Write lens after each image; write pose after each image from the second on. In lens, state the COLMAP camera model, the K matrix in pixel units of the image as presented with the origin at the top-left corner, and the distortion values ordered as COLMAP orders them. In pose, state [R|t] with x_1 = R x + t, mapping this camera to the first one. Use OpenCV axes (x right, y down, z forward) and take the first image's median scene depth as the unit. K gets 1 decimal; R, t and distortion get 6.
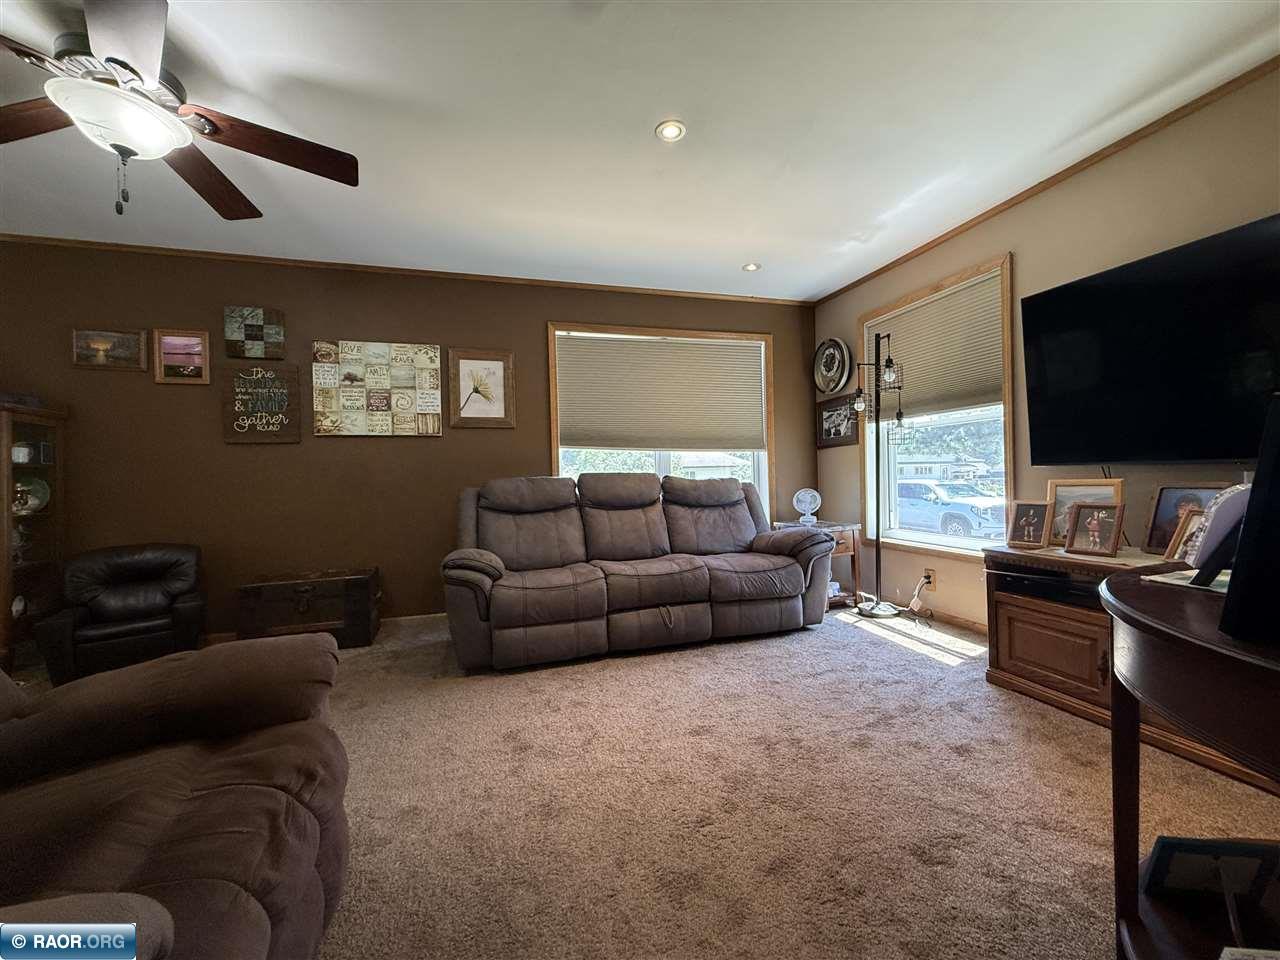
lens RADIAL K [[511.1, 0, 637.0], [0, 511.1, 478.8], [0, 0, 1]] dist [0.000457, -0.000678]
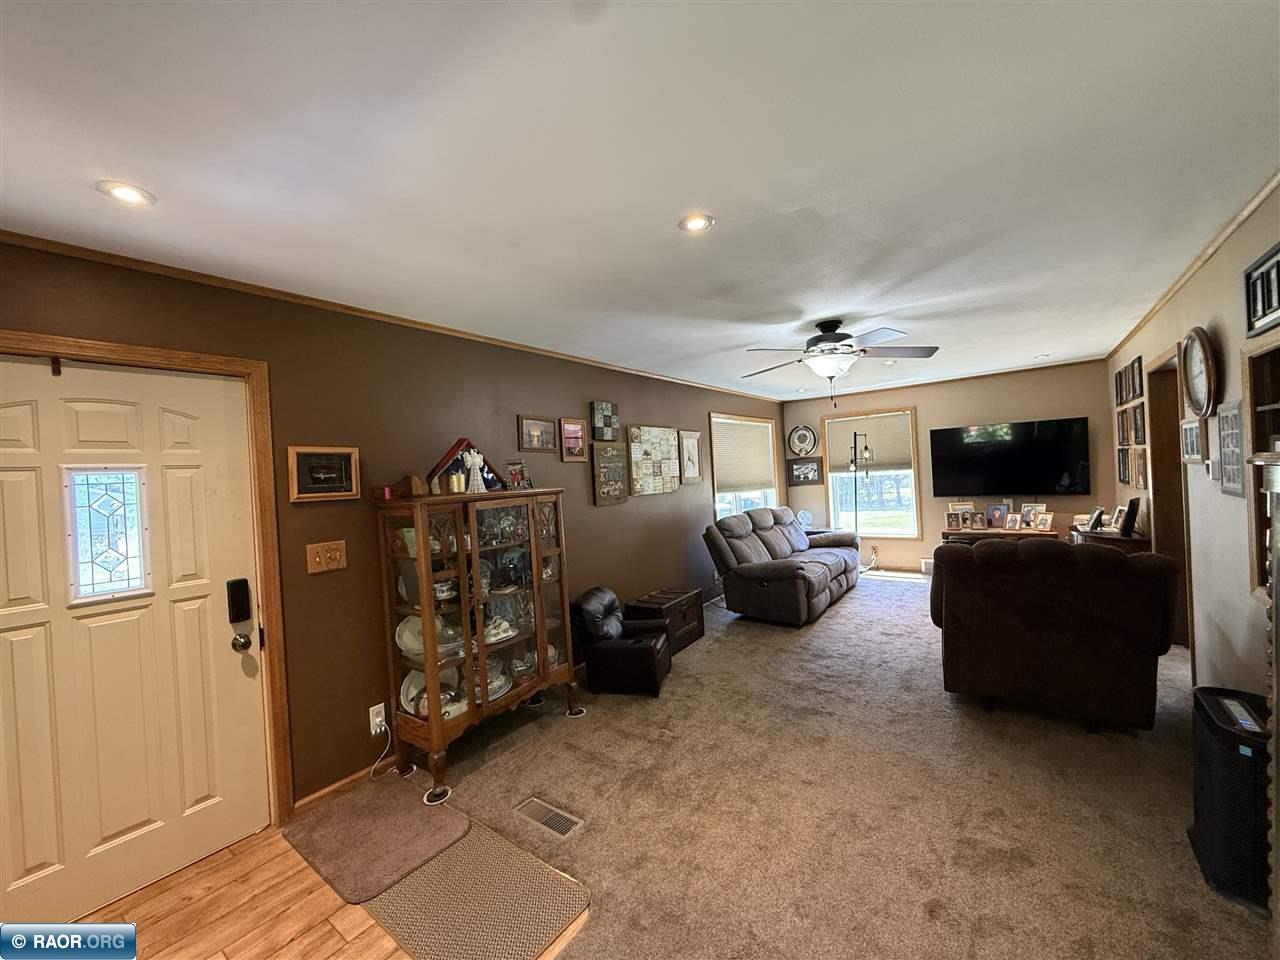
lens RADIAL K [[511.1, 0, 637.0], [0, 511.1, 478.8], [0, 0, 1]] dist [0.000457, -0.000678]
pose [[0.800498, -0.028463, 0.598660, -1.412766], [0.043120, 0.999018, -0.010160, -0.114983], [-0.597783, 0.033947, 0.800939, -0.093432]]
